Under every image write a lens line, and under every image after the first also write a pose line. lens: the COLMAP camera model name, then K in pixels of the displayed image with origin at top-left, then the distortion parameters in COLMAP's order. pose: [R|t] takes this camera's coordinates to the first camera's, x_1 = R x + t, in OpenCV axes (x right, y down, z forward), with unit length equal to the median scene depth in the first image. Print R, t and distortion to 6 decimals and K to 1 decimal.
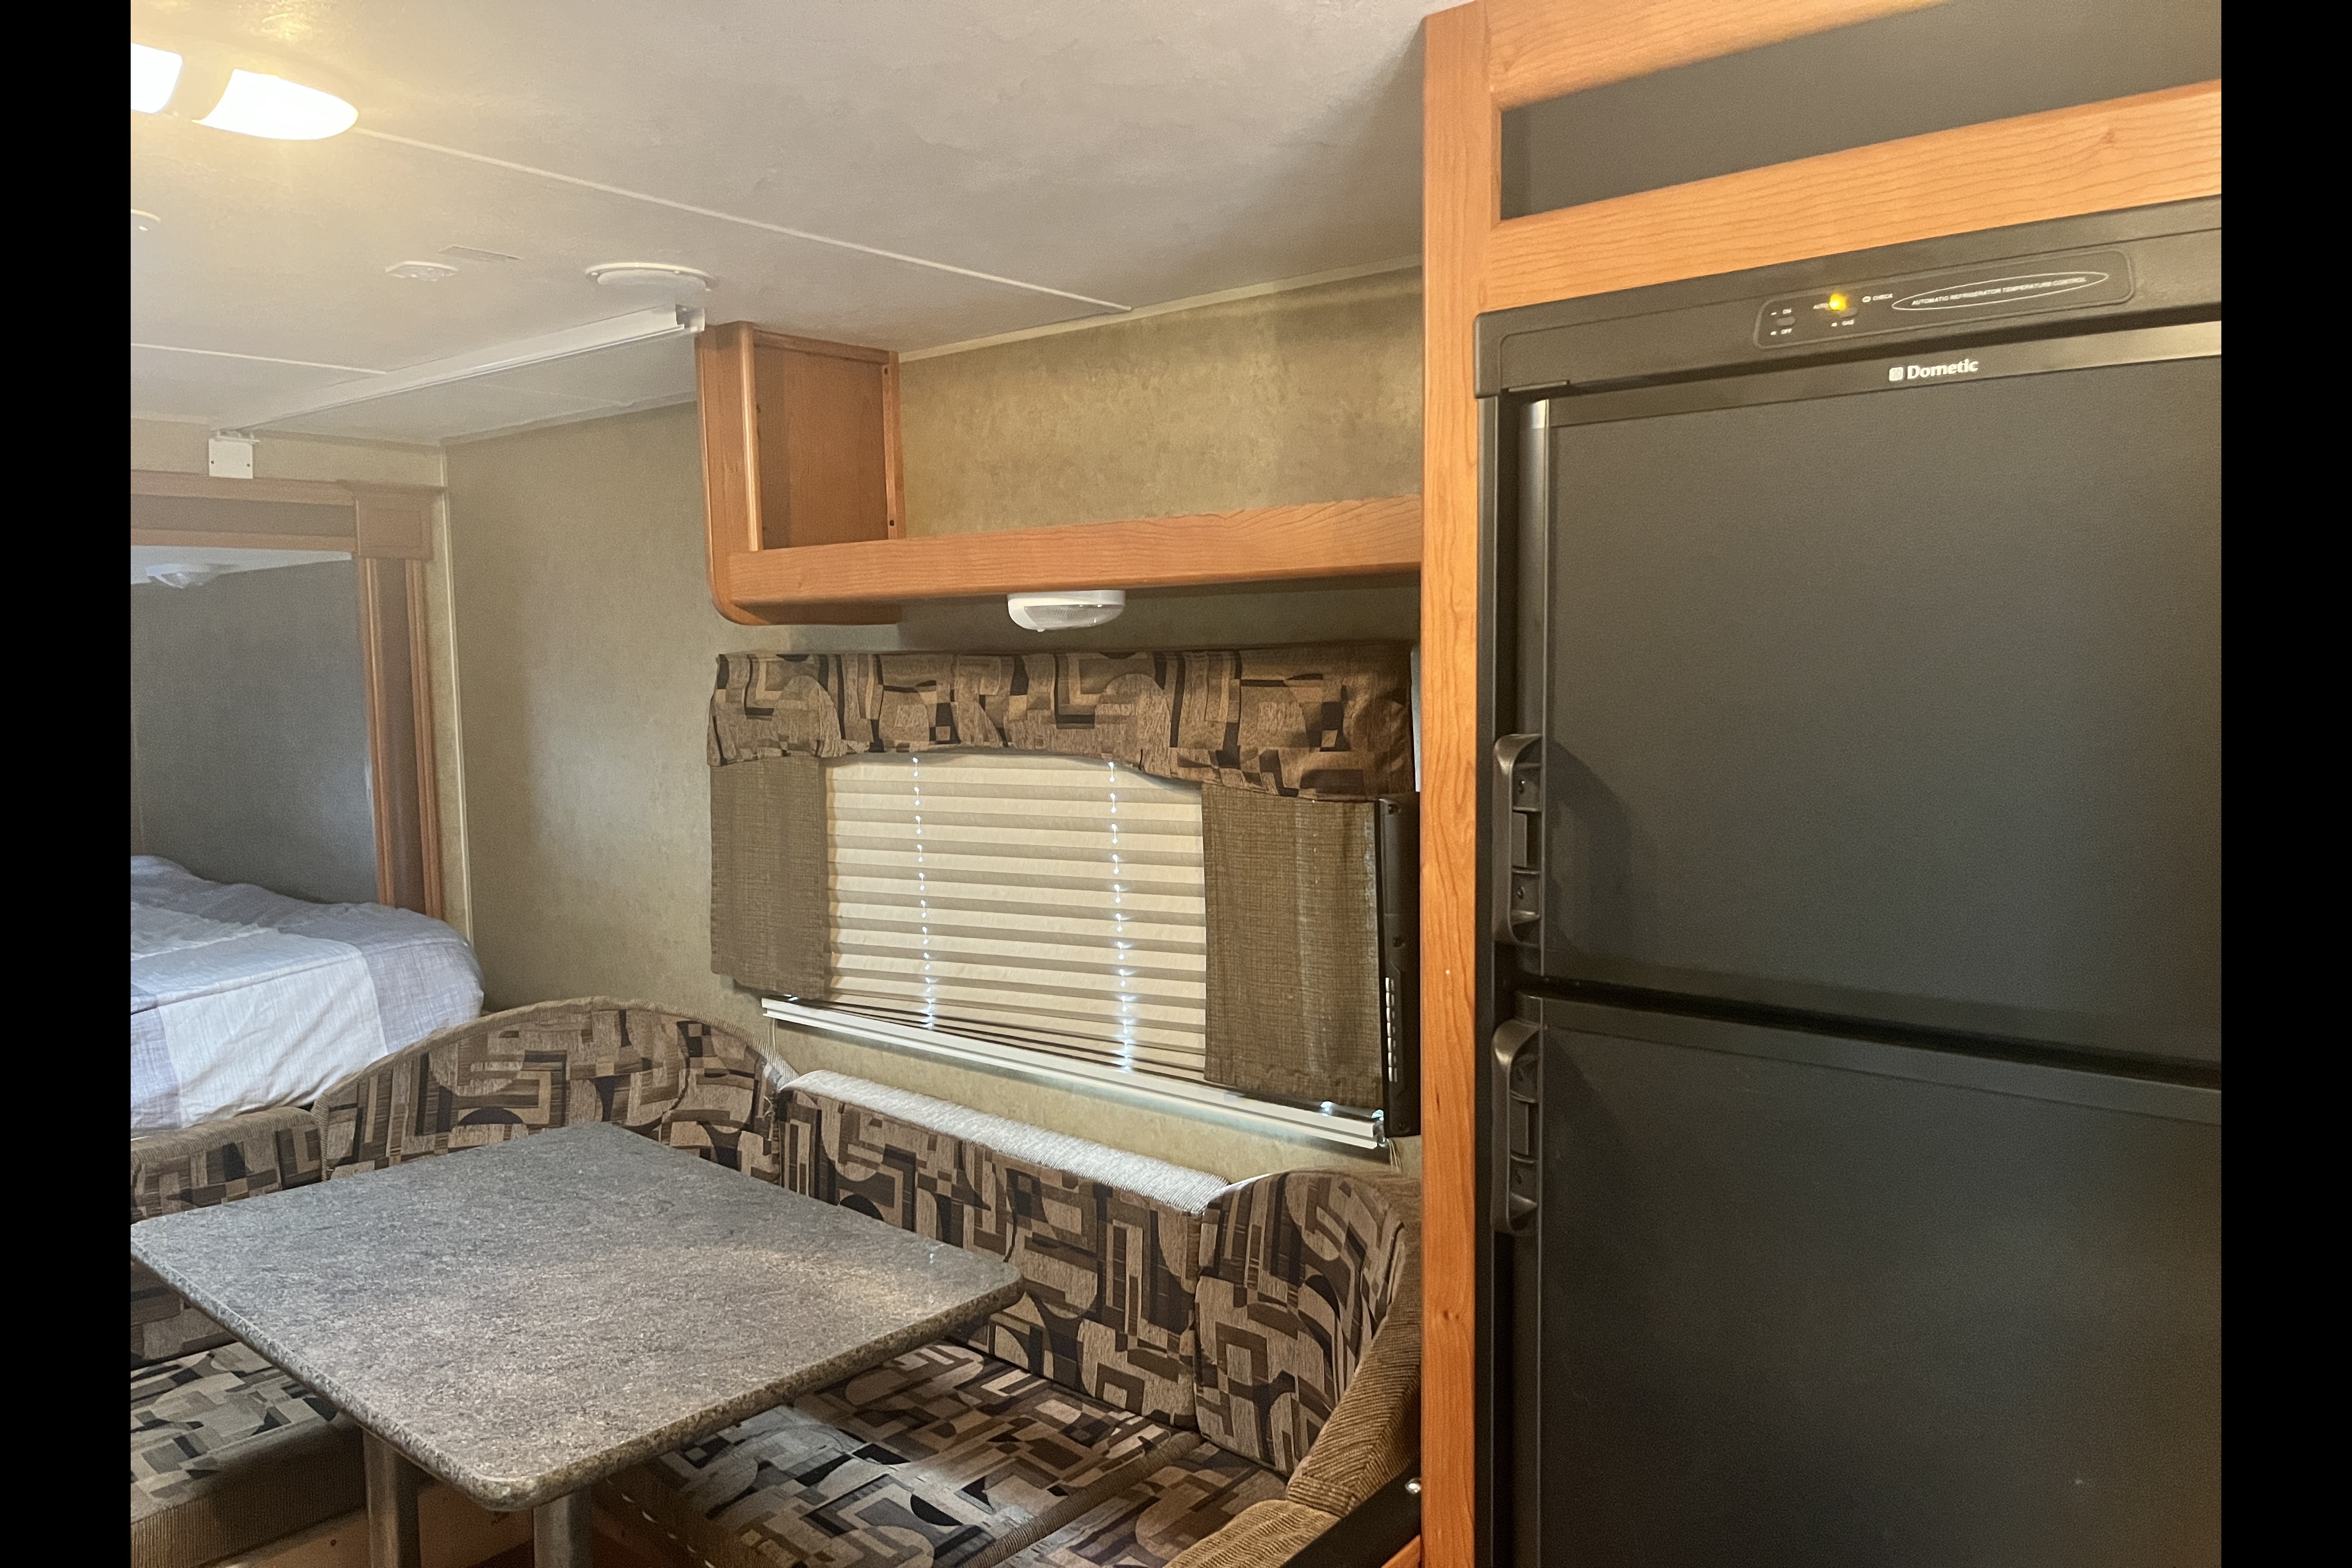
lens RADIAL K [[1588.7, 0, 1186.1], [0, 1588.7, 789.9], [0, 0, 1]] dist [0.075246, -0.106461]
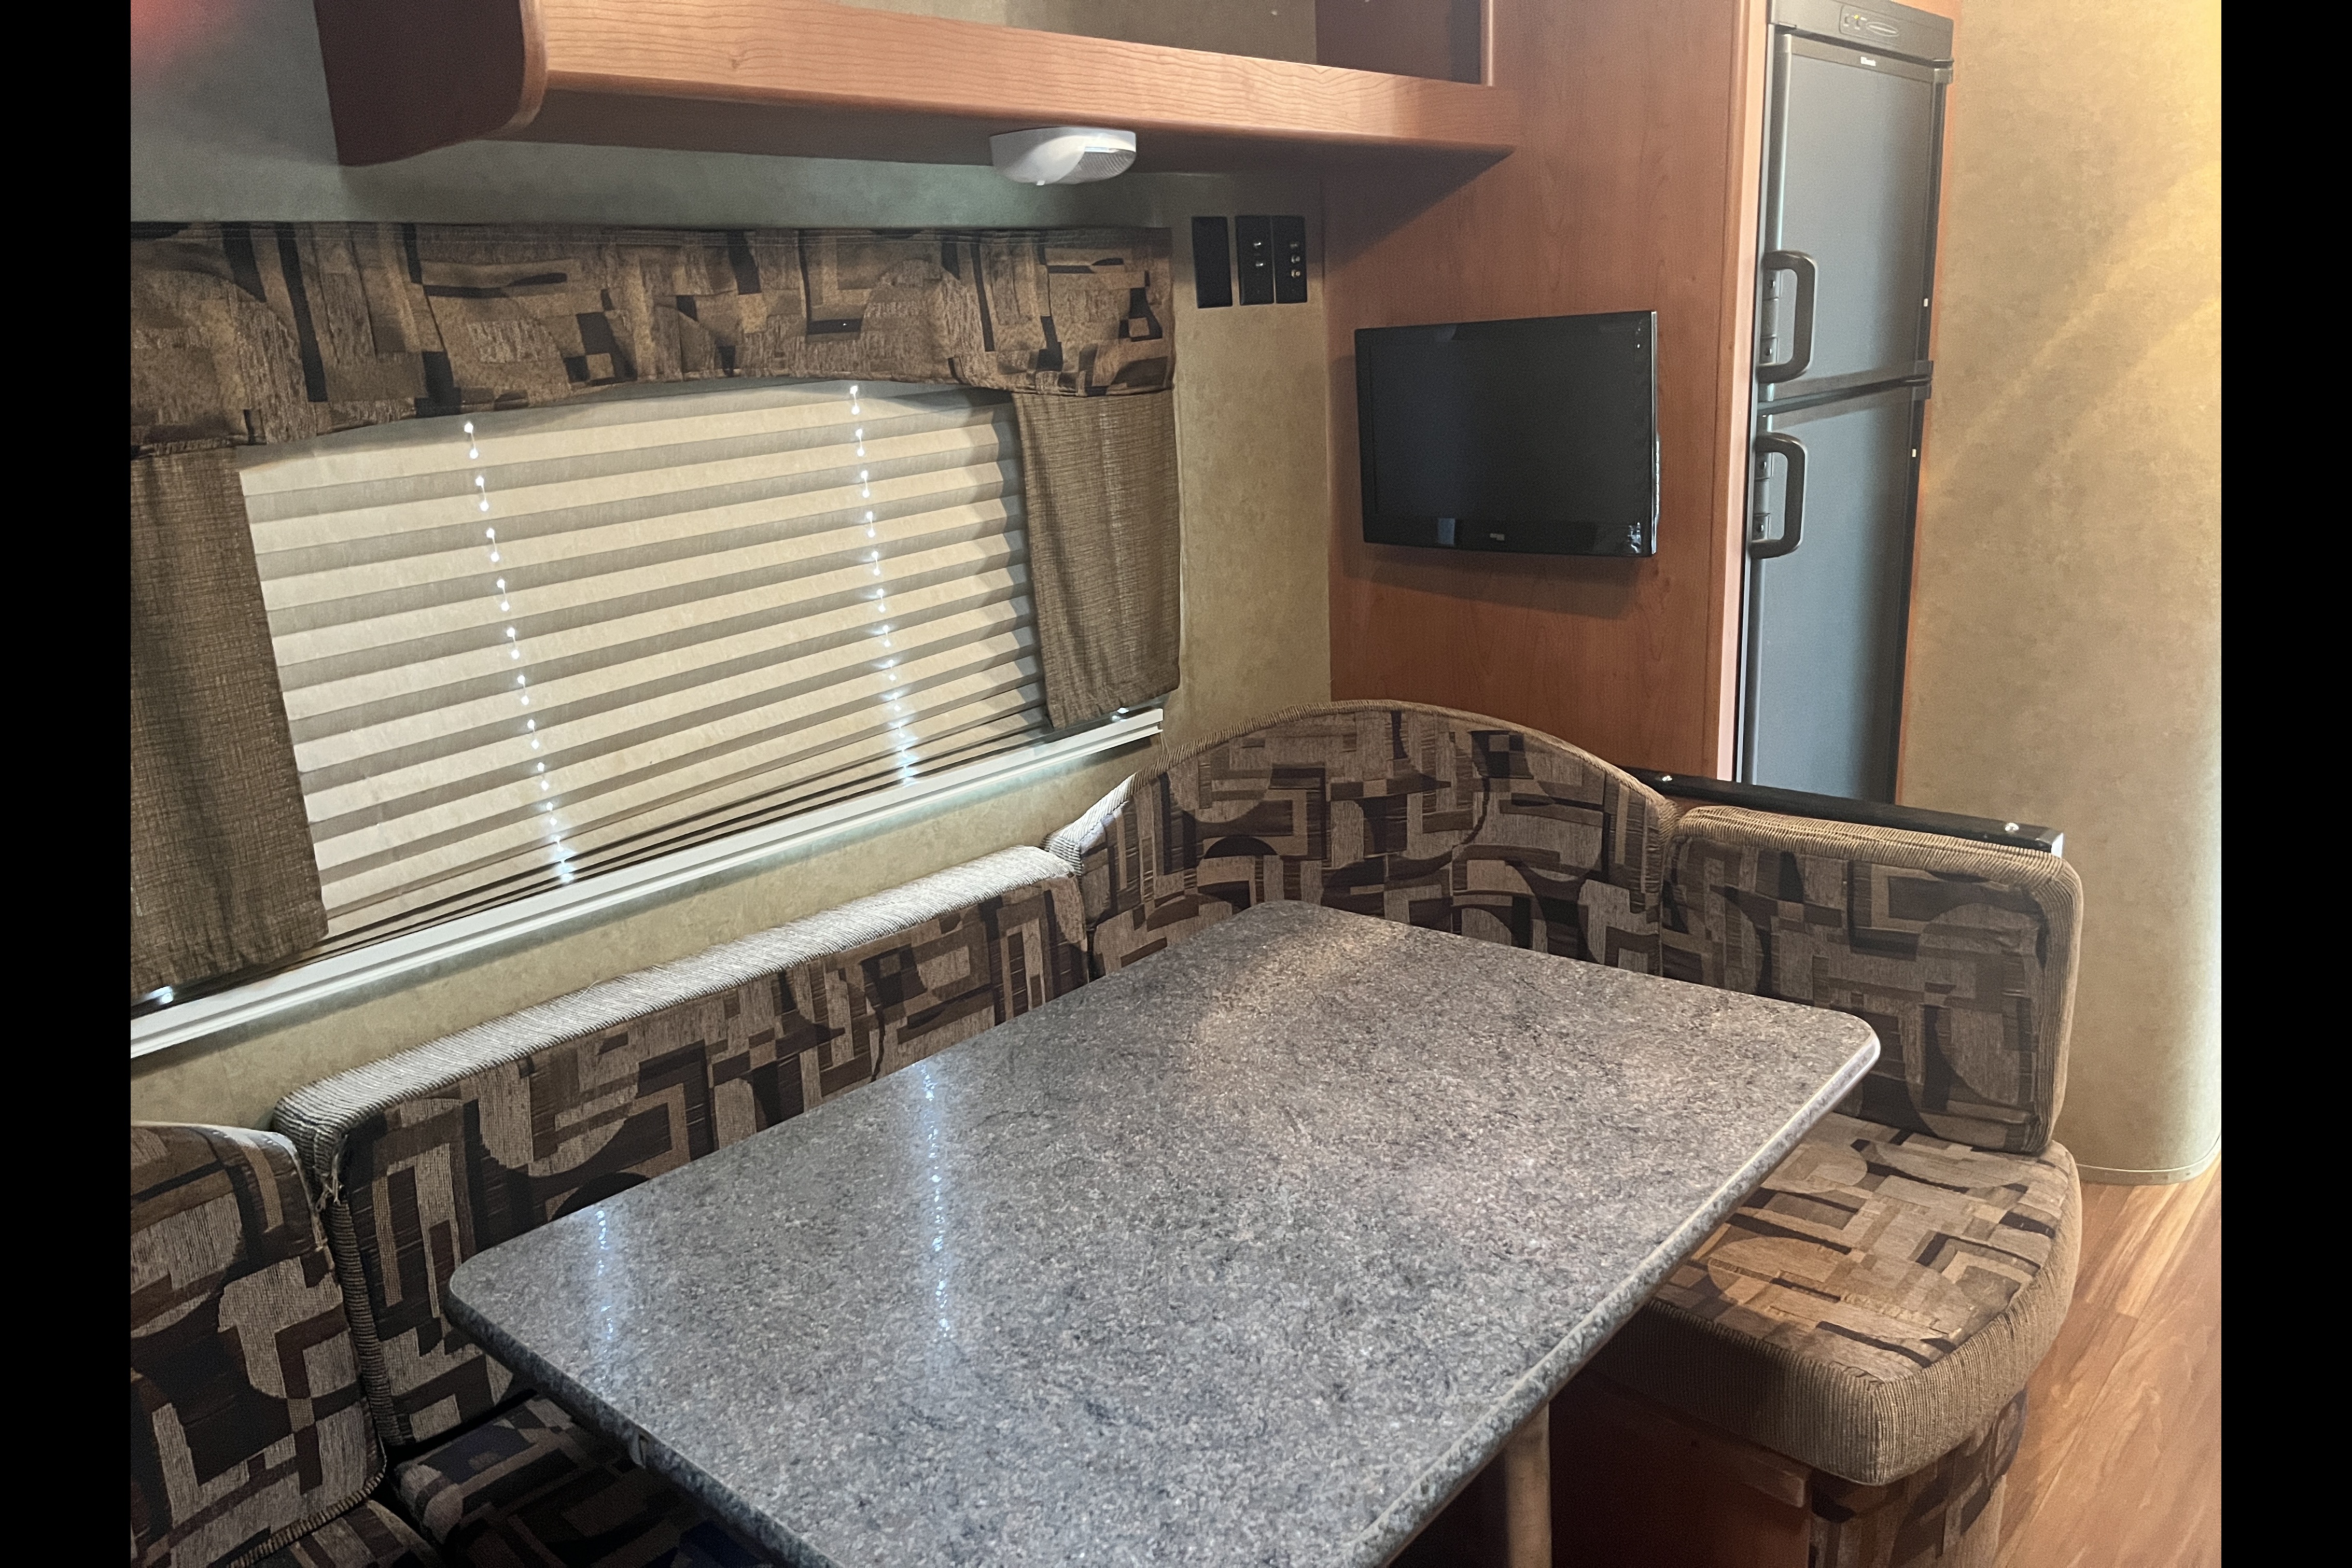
lens RADIAL K [[1588.7, 0, 1186.1], [0, 1588.7, 789.9], [0, 0, 1]] dist [0.075246, -0.106461]
pose [[0.045816, -0.267756, 0.962397, -0.736463], [0.140383, 0.955574, 0.259175, -0.008492], [-0.989037, 0.123230, 0.081369, 0.724842]]
